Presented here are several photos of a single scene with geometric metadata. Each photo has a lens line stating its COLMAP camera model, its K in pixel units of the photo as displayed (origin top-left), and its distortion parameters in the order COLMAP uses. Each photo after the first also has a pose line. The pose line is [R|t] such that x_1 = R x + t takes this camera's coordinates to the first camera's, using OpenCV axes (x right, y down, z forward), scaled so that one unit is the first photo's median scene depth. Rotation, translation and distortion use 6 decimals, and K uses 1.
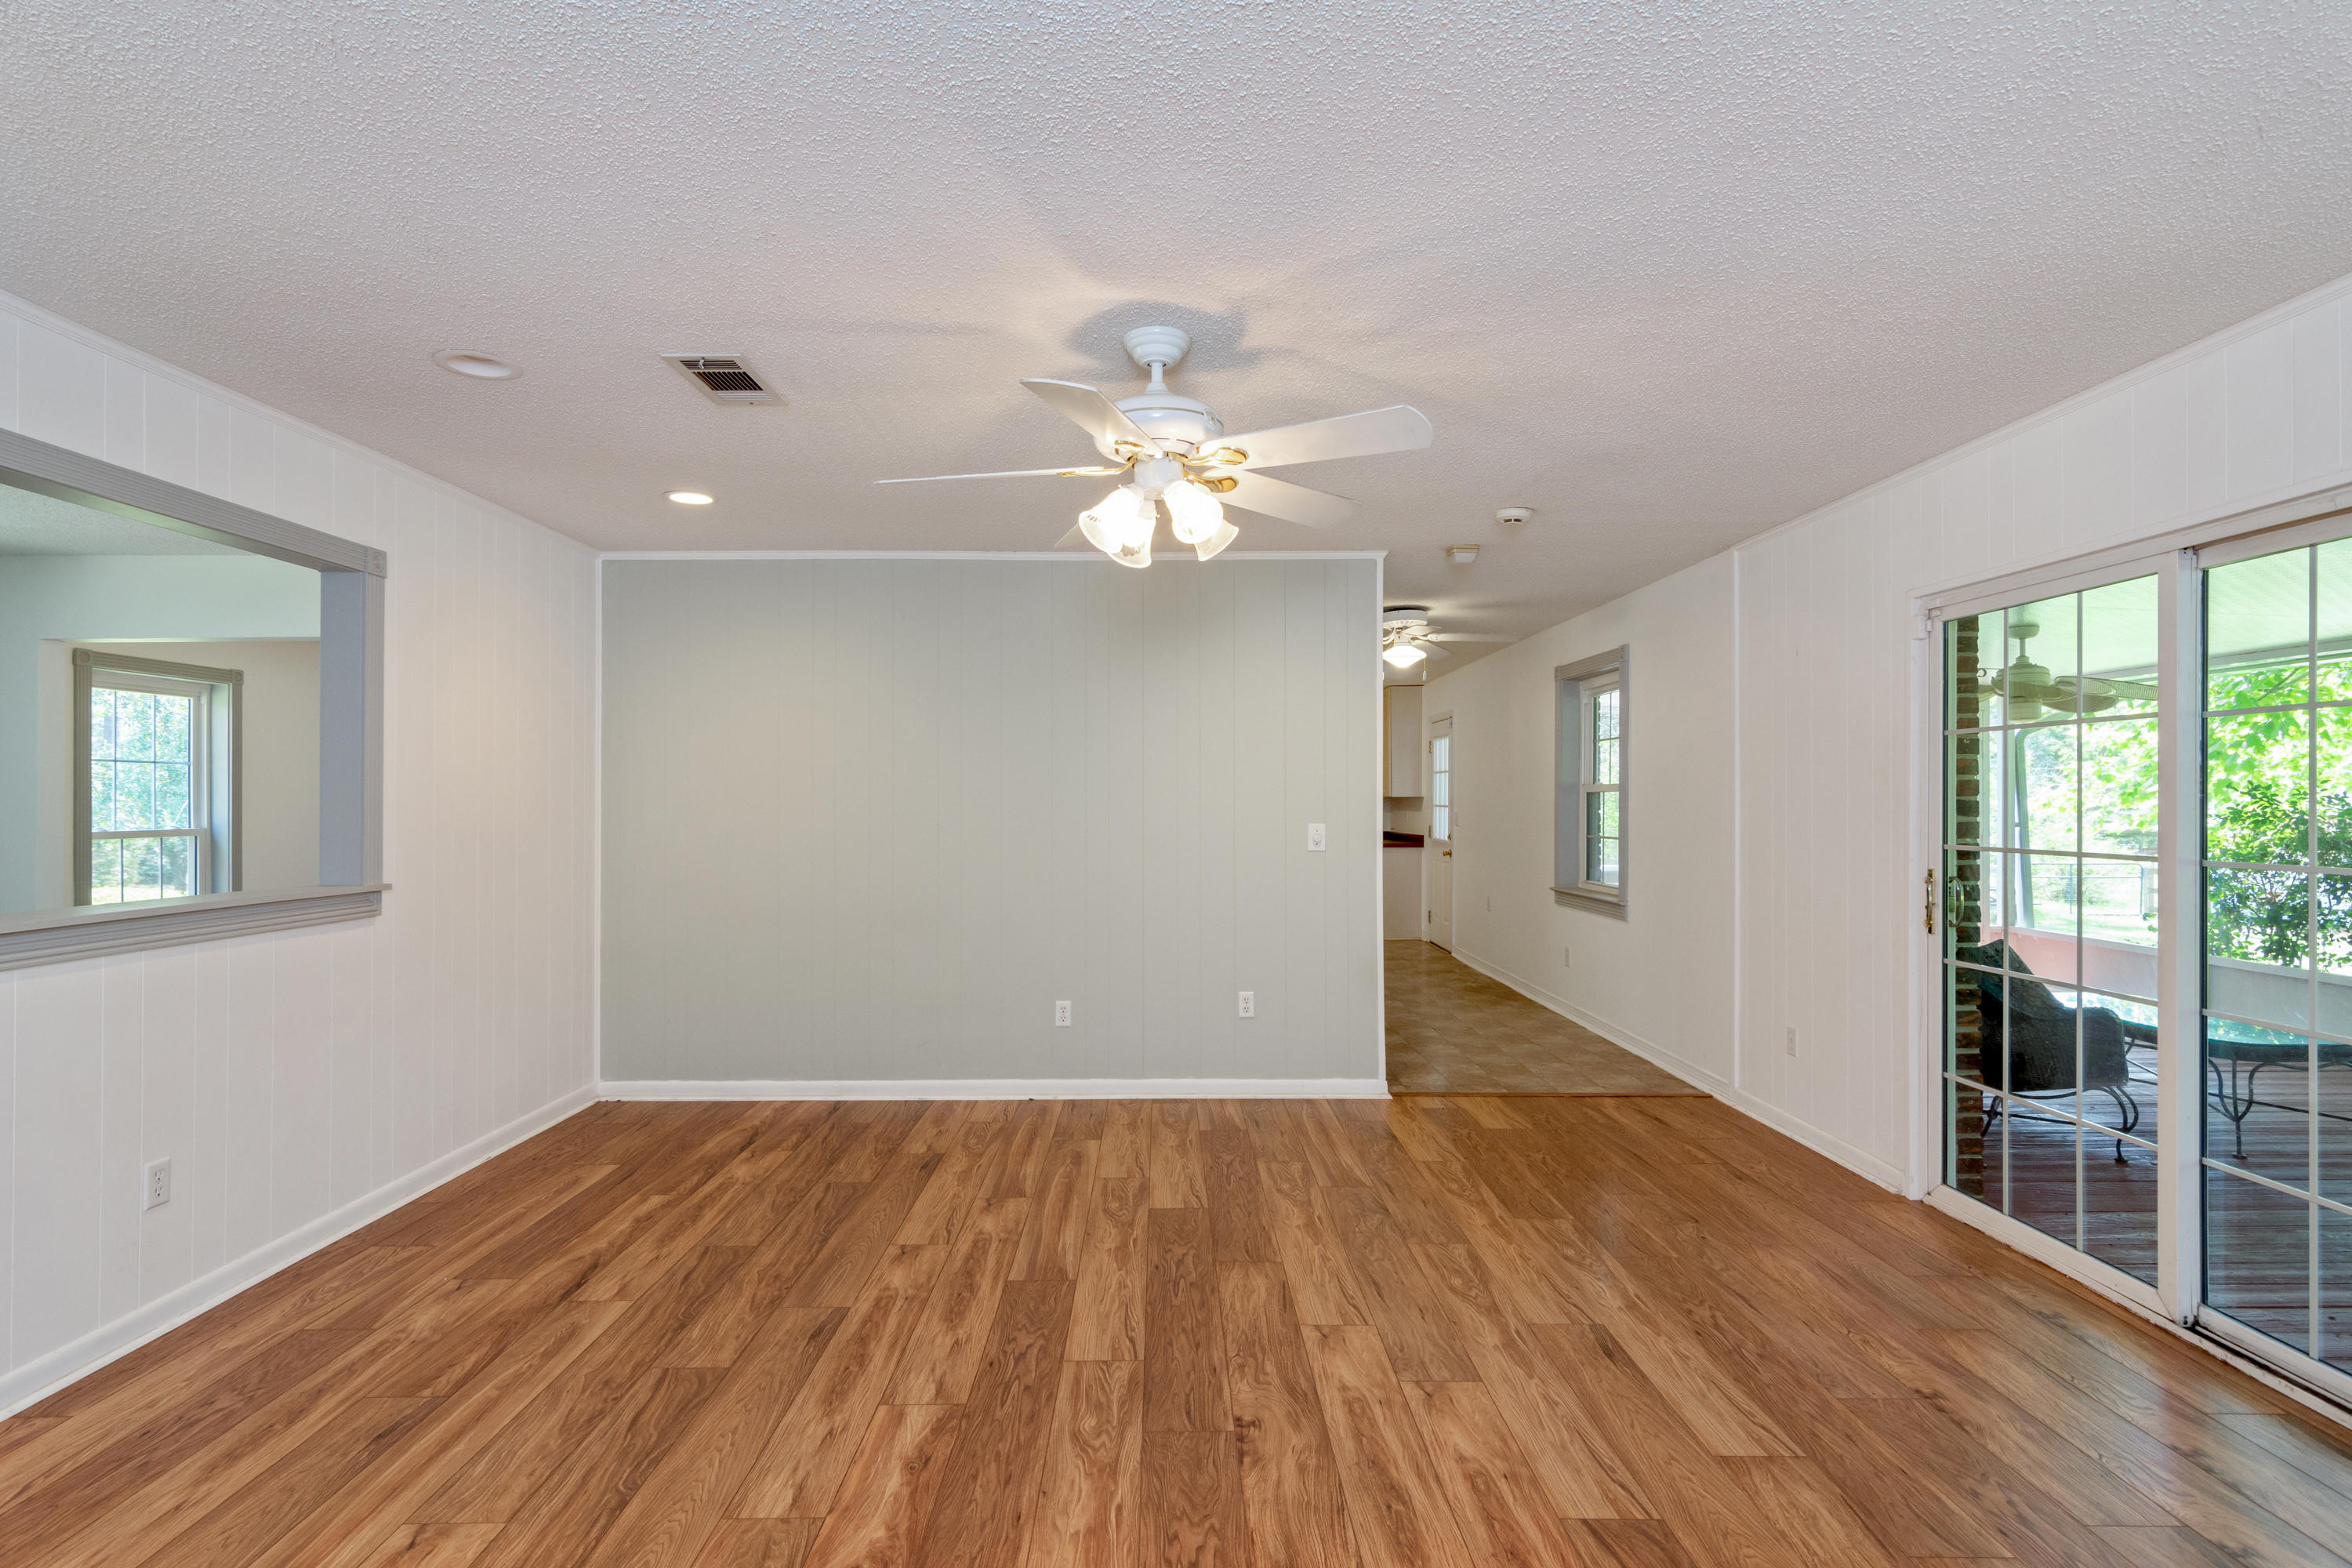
lens RADIAL K [[1130.5, 0, 1166.2], [0, 1130.5, 801.4], [0, 0, 1]] dist [0.000827, 0.000770]
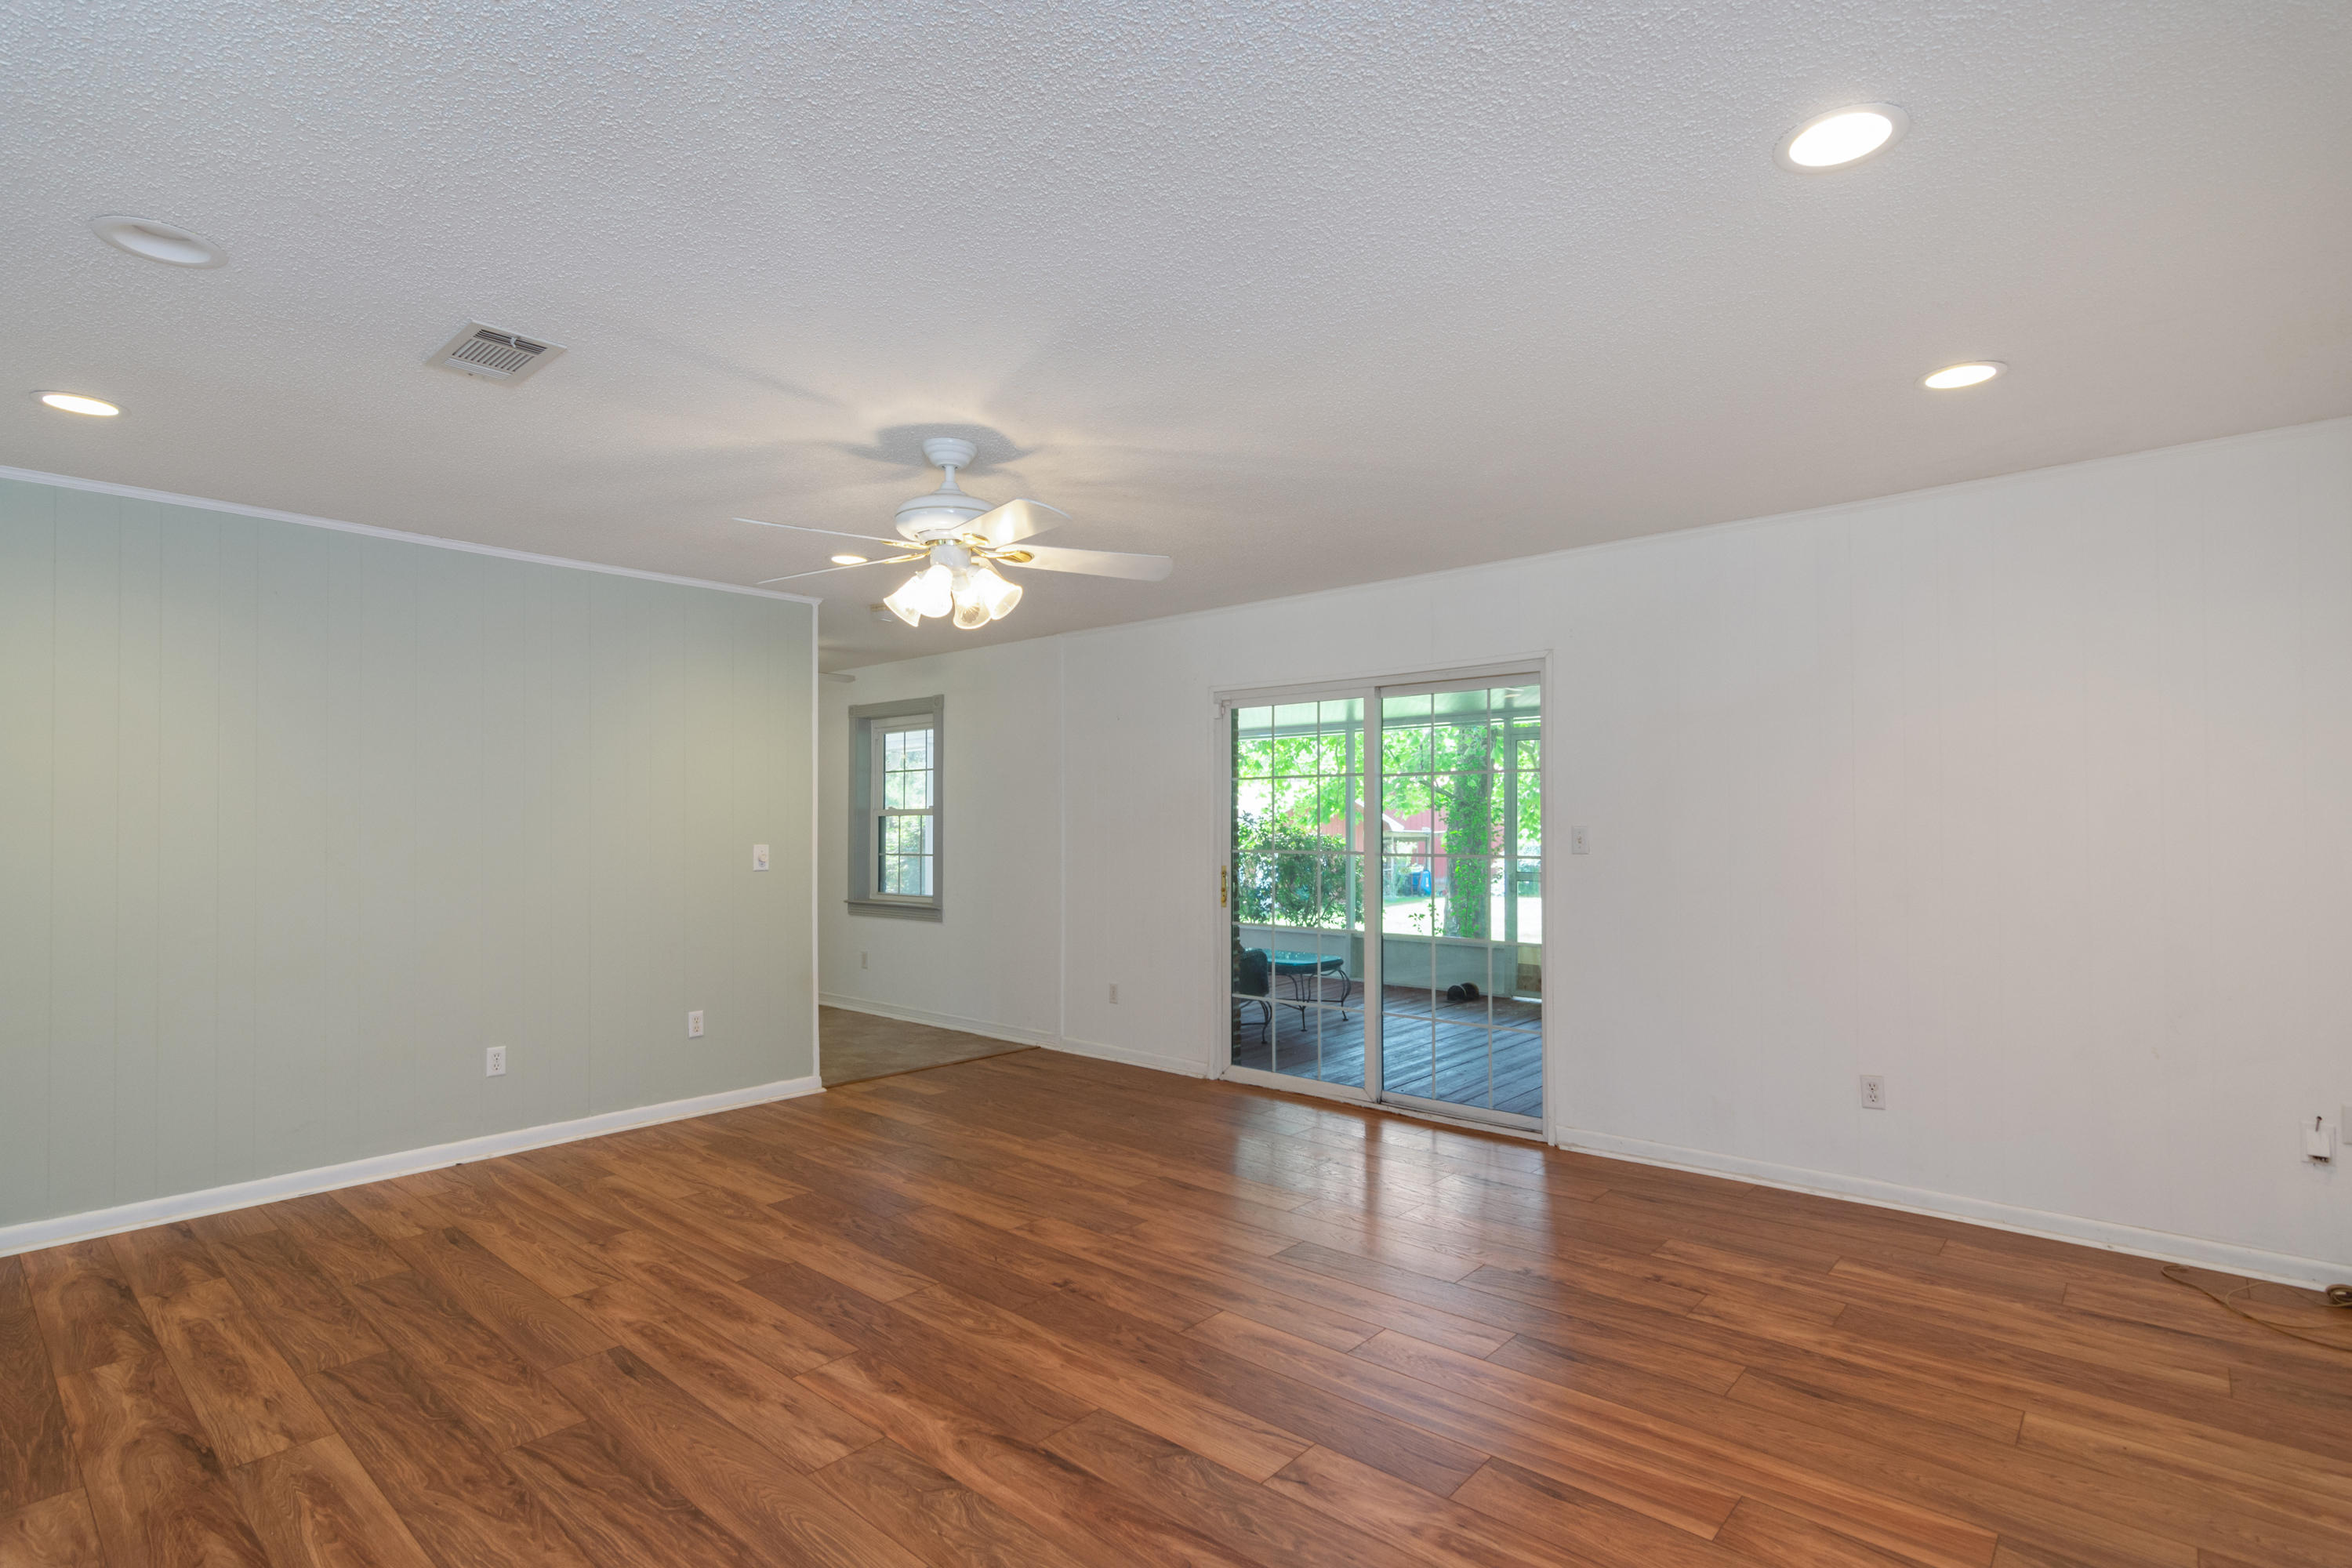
lens RADIAL K [[1137.5, 0, 1168.5], [0, 1137.5, 820.8], [0, 0, 1]] dist [0.001077, 0.000854]
pose [[0.668451, 0.000821, 0.743755, -0.664583], [0.002984, 0.999988, -0.003786, 0.003721], [-0.743750, 0.004750, 0.668441, -0.000709]]
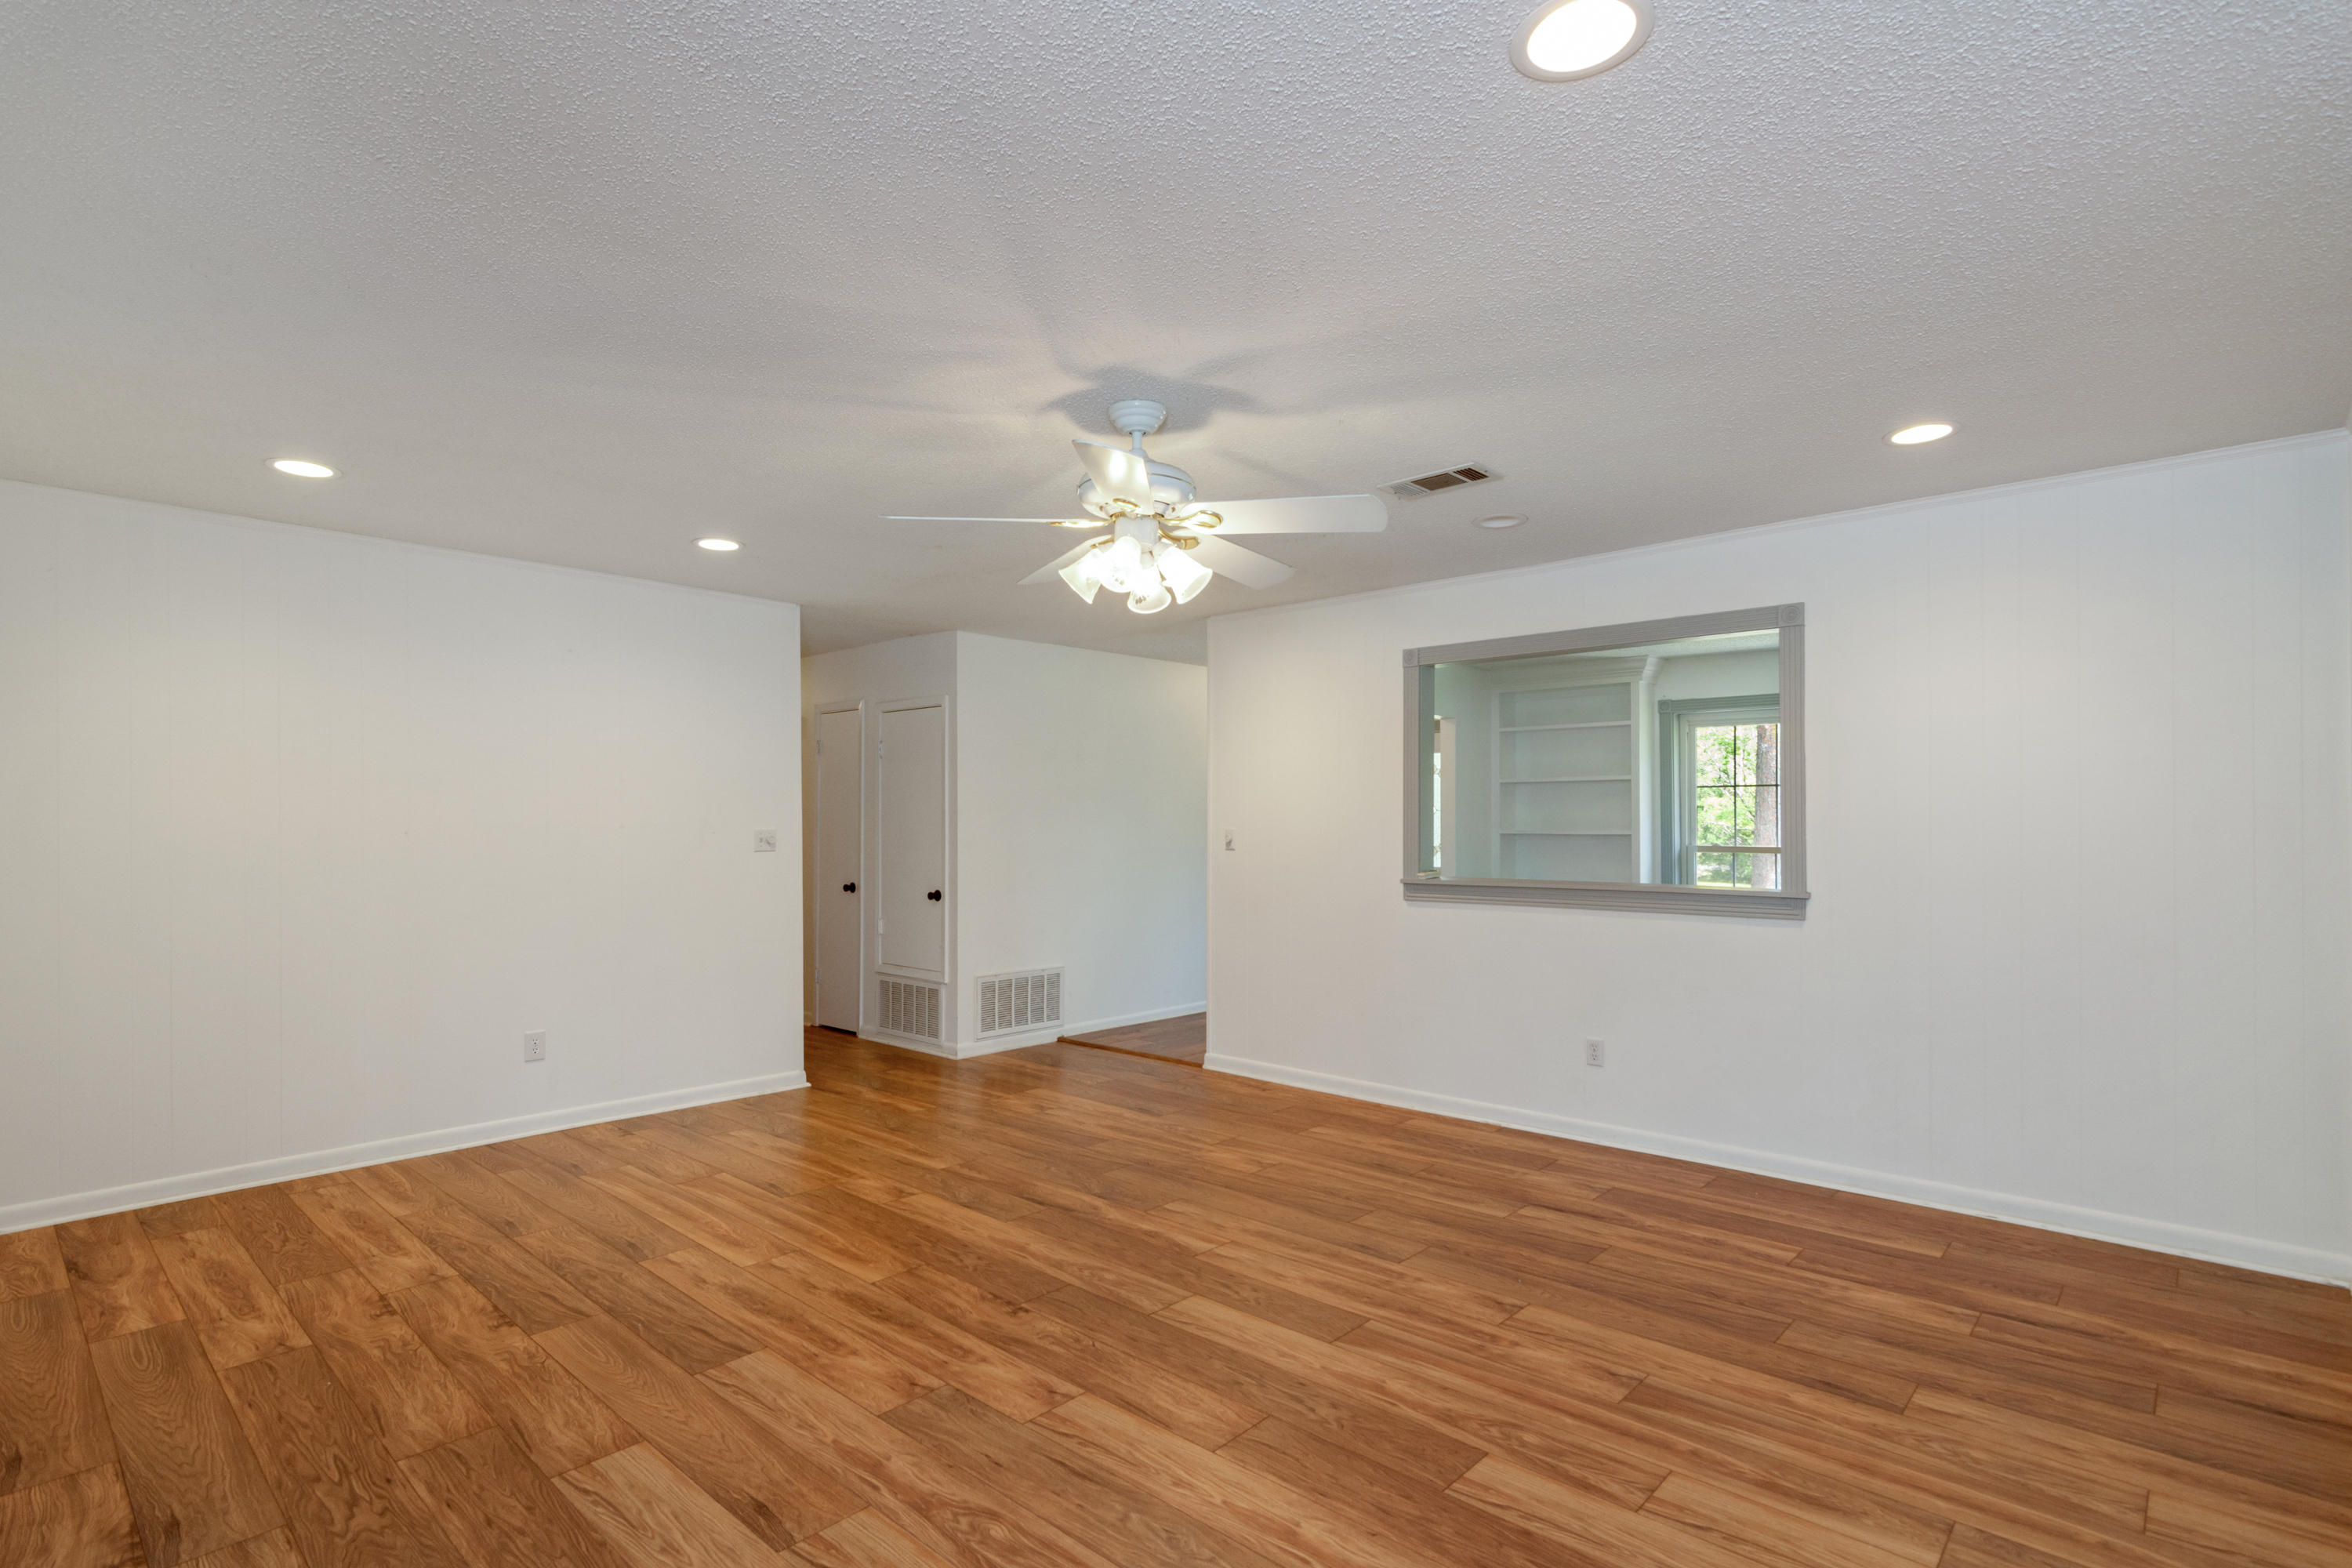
lens RADIAL K [[1130.5, 0, 1166.2], [0, 1130.5, 801.4], [0, 0, 1]] dist [0.000827, 0.000770]
pose [[-0.684916, -0.013196, -0.728503, 0.693154], [0.002199, 0.999794, -0.020177, 0.003046], [0.728619, -0.015422, -0.684745, 1.558258]]
